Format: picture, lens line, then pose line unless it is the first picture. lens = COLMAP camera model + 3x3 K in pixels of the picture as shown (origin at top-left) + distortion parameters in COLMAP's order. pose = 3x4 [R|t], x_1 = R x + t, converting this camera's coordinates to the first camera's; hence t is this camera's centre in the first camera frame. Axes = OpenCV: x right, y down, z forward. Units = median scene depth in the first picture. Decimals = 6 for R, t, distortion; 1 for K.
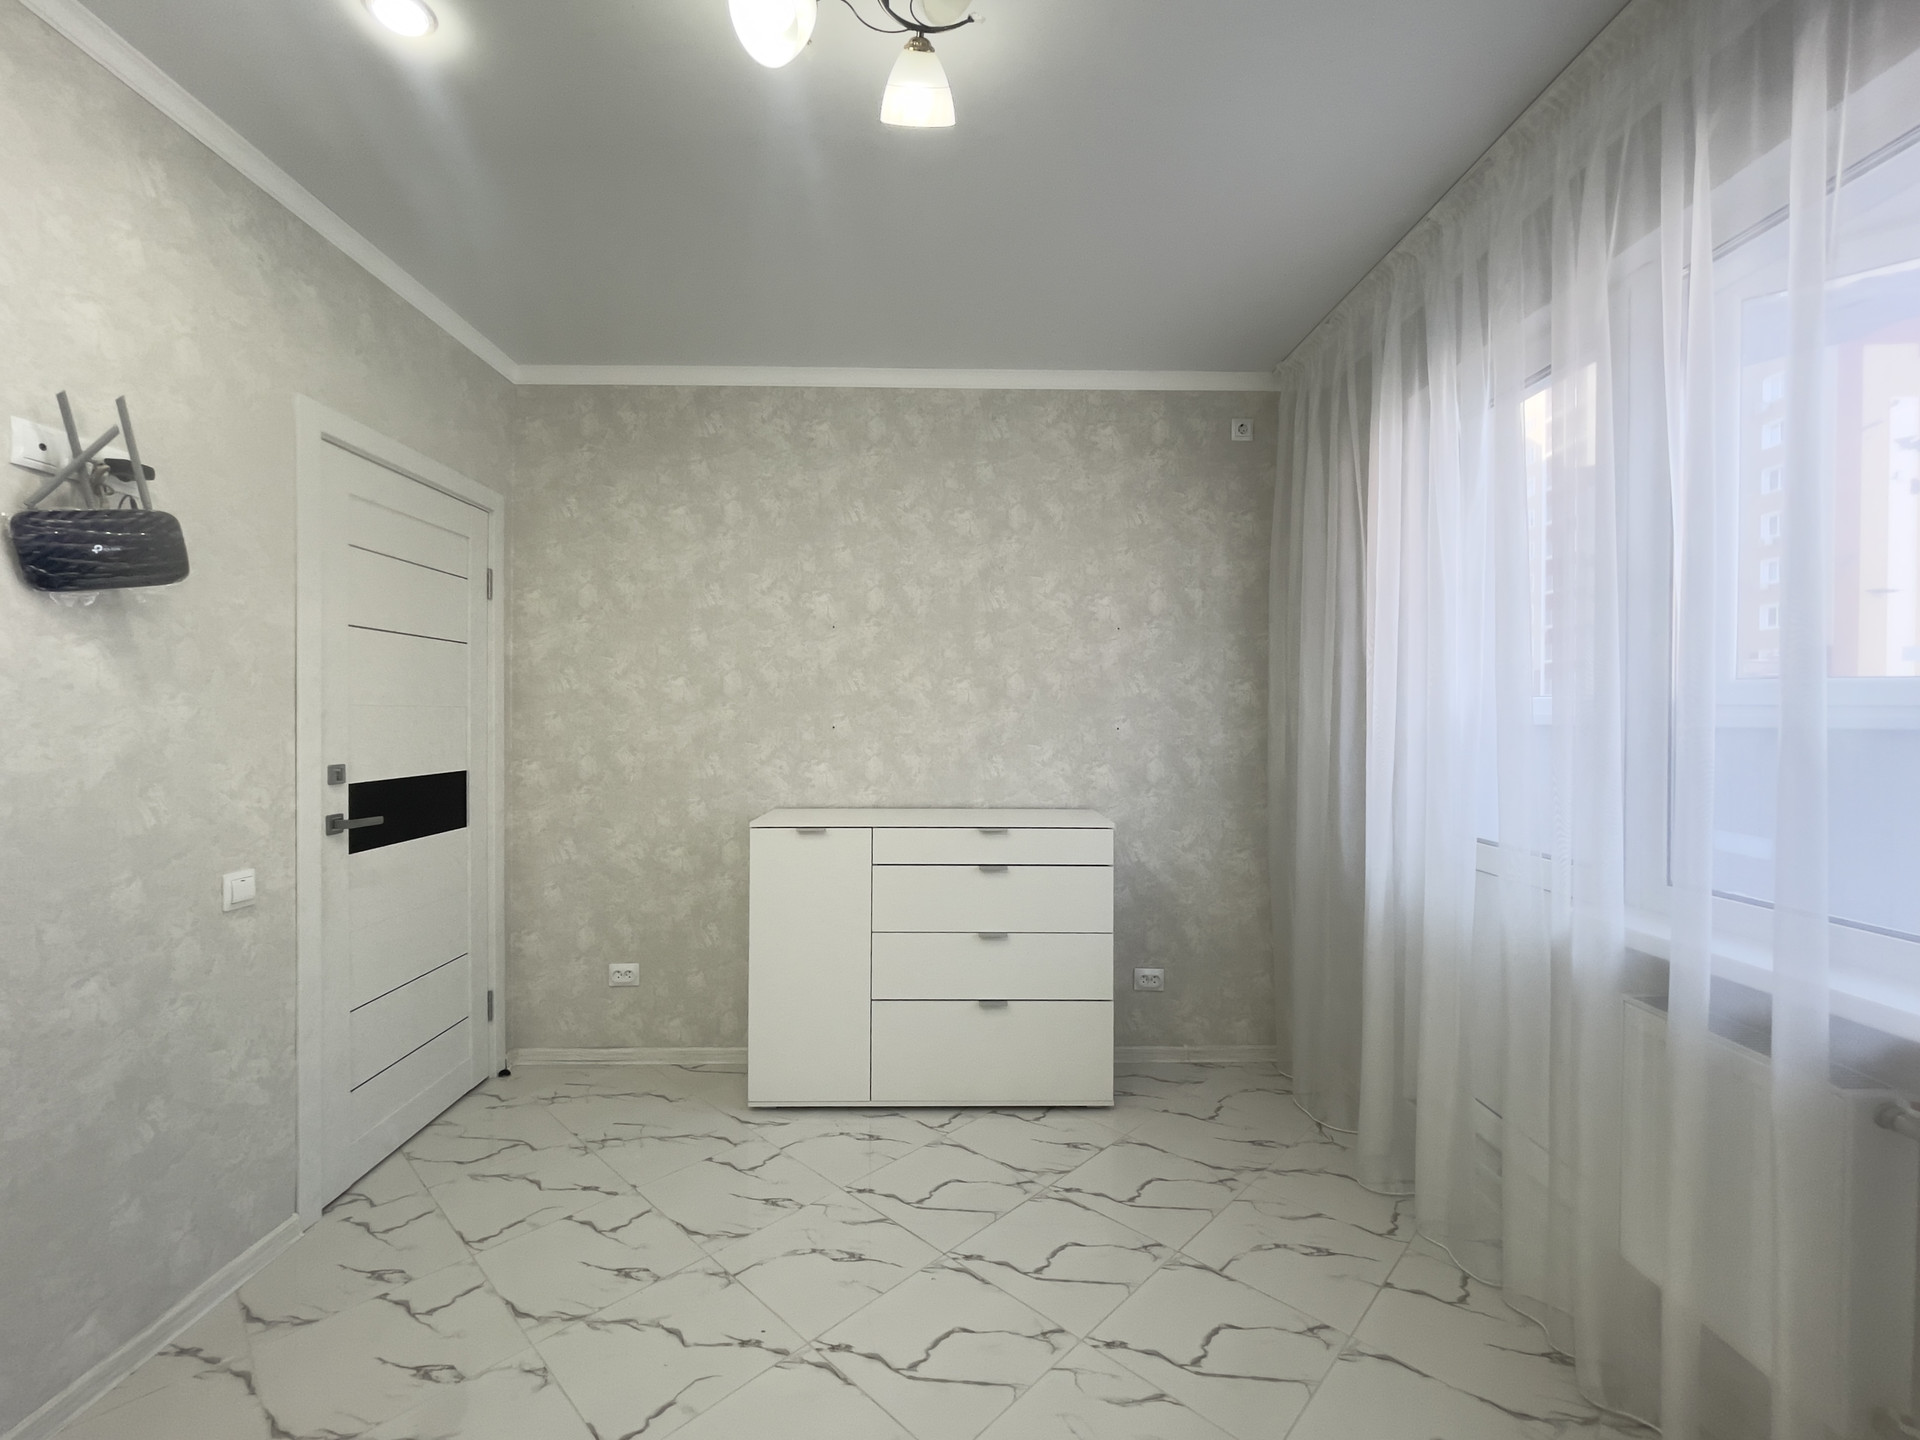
lens RADIAL K [[833.3, 0, 960.5], [0, 833.3, 726.0], [0, 0, 1]] dist [0.001182, -0.000040]
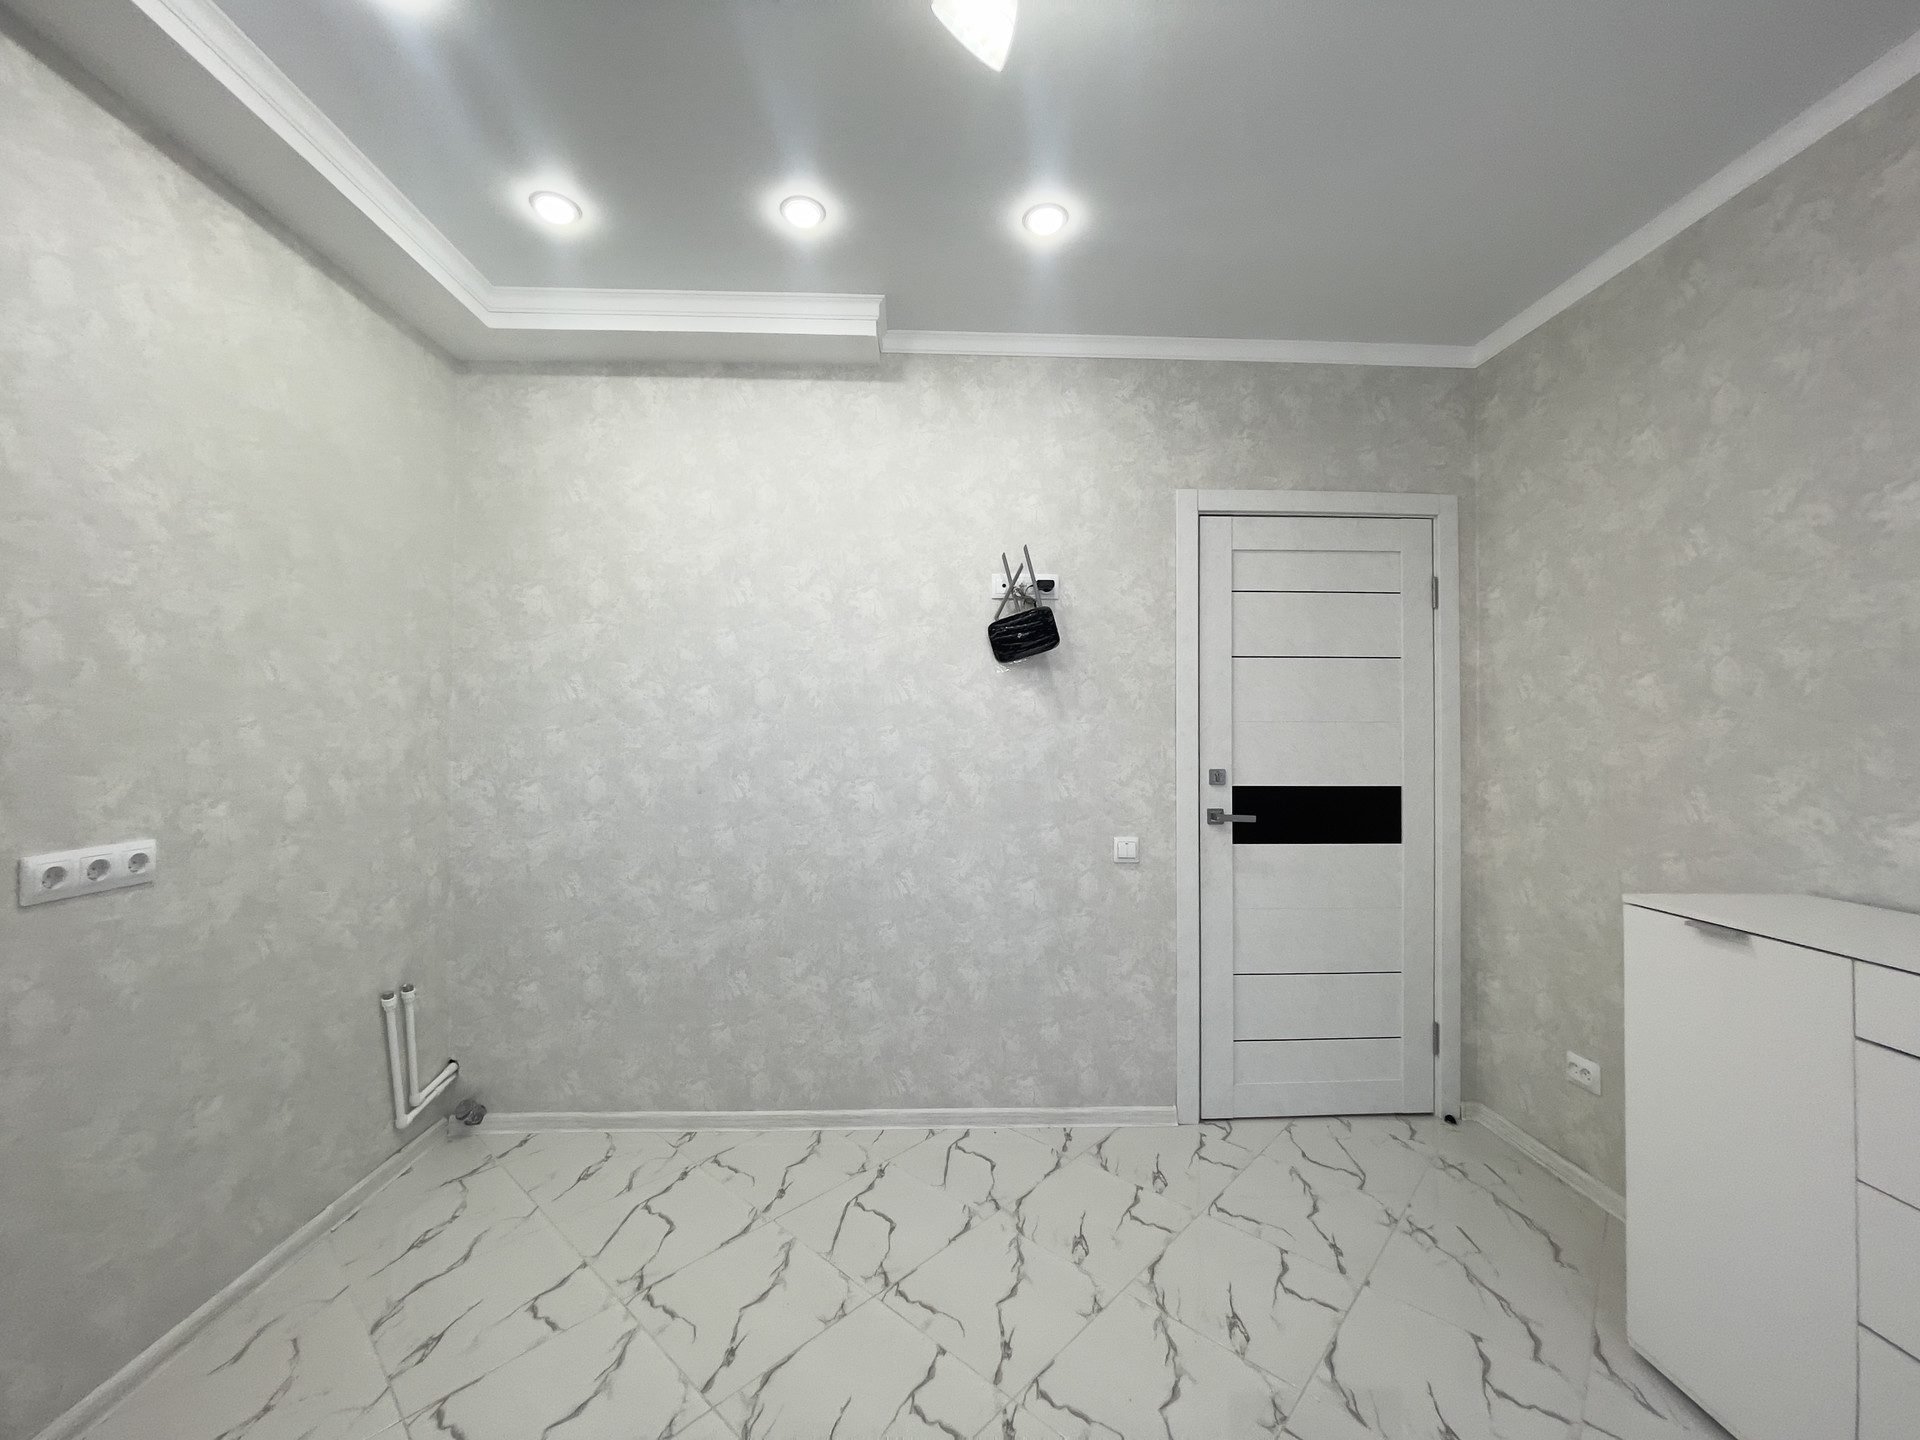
lens RADIAL K [[784.3, 0, 948.1], [0, 784.3, 720.1], [0, 0, 1]] dist [-0.000765, 0.000324]
pose [[0.010594, -0.016656, -0.999805, 0.321606], [-0.014639, 0.999752, -0.016810, -0.001200], [0.999837, 0.014814, 0.010347, 0.435273]]
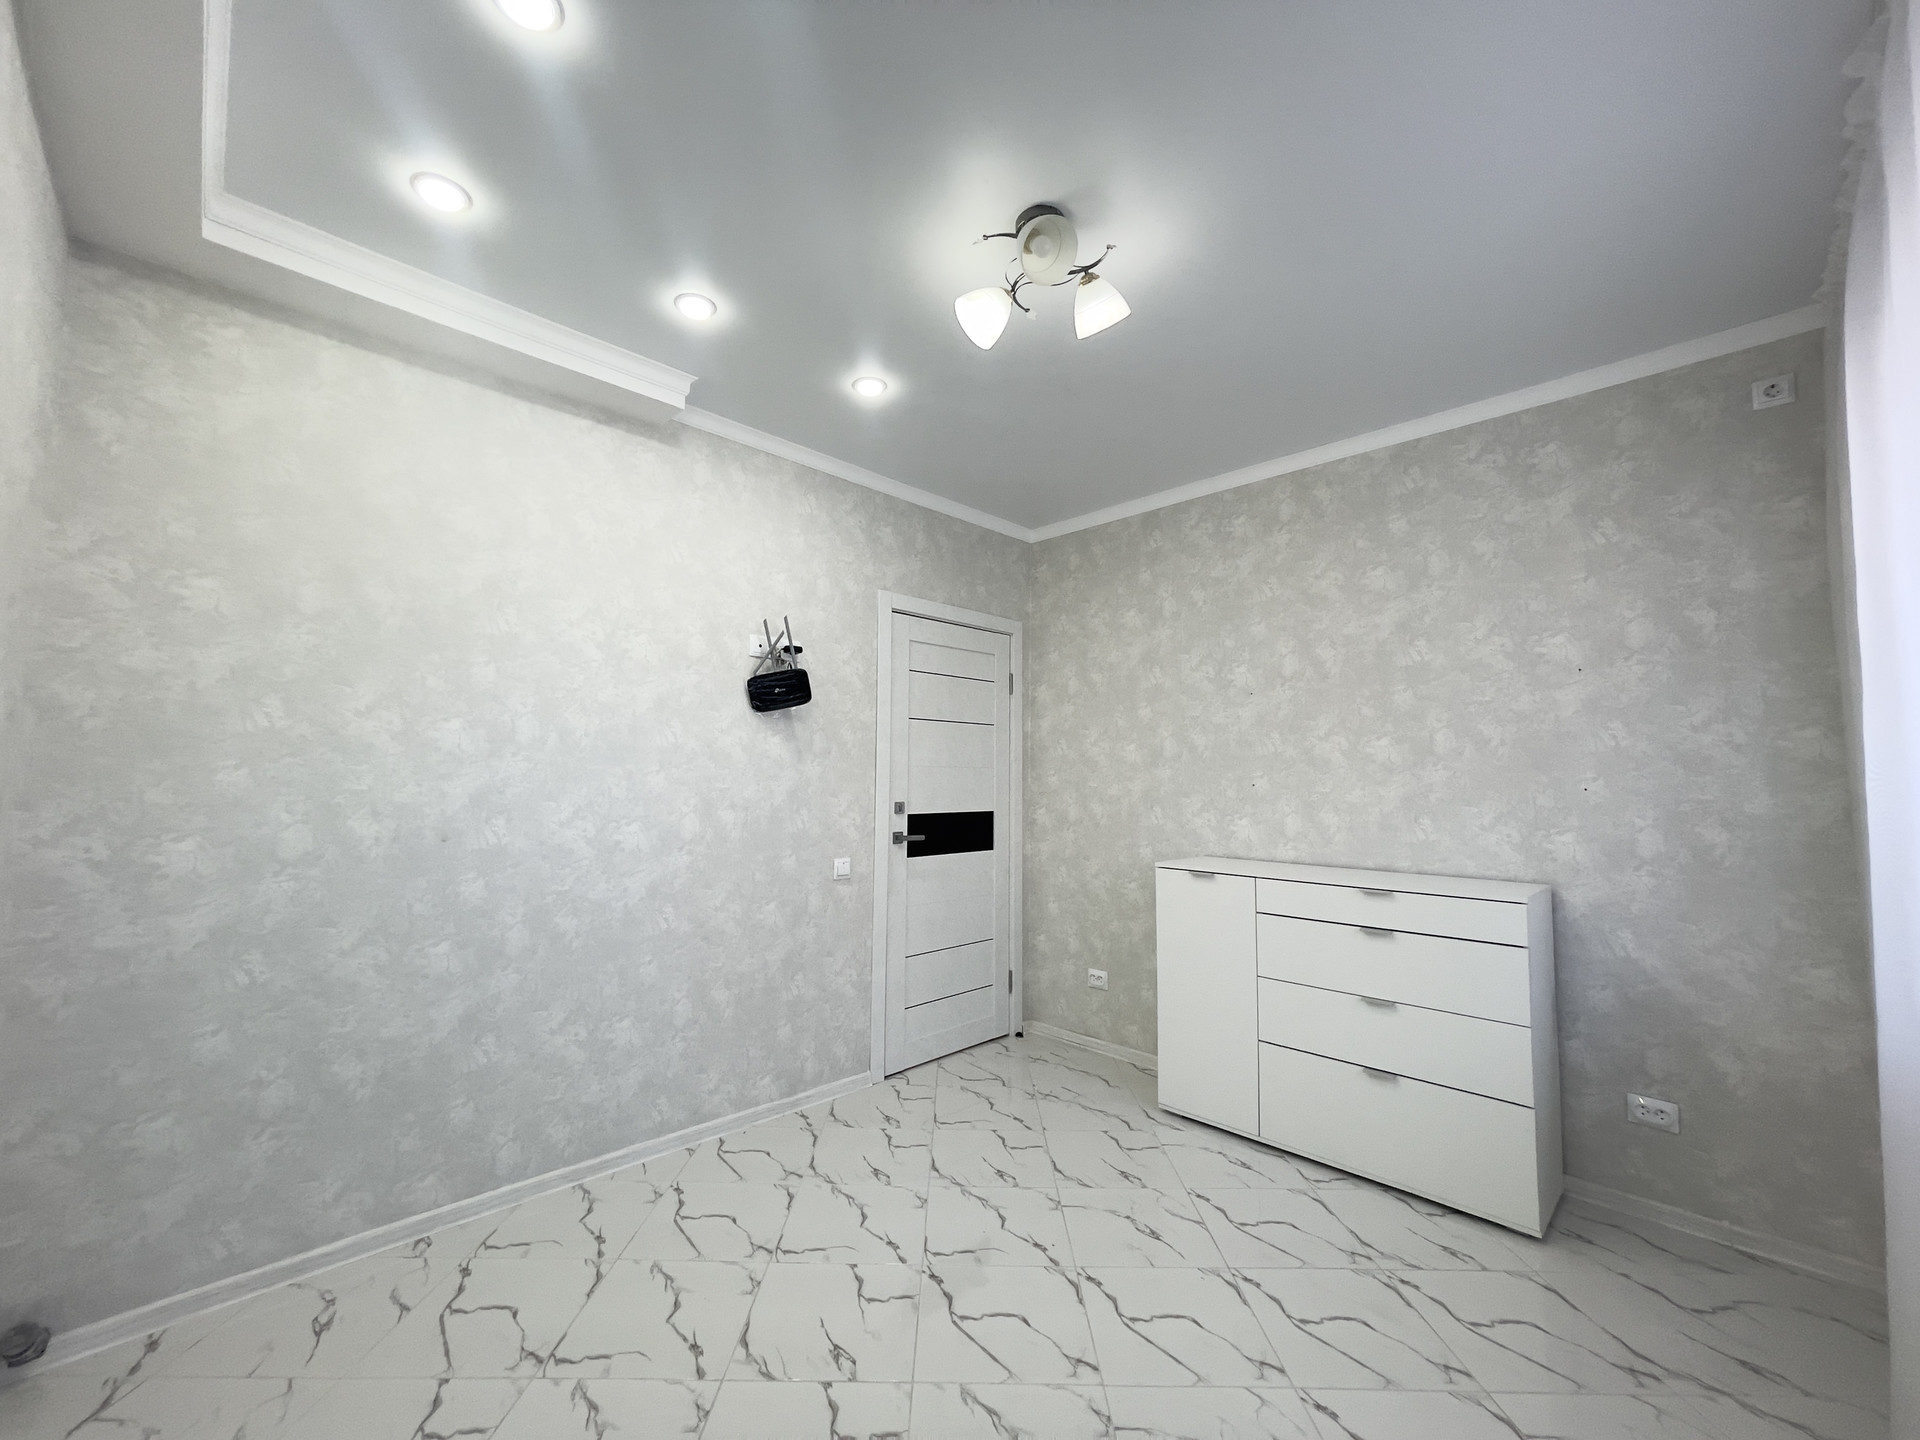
lens RADIAL K [[784.3, 0, 948.1], [0, 784.3, 720.1], [0, 0, 1]] dist [-0.000765, 0.000324]
pose [[0.683700, -0.051965, -0.727911, 0.348487], [-0.014215, 0.996324, -0.084479, 0.010303], [0.729625, 0.068106, 0.680448, -0.003937]]
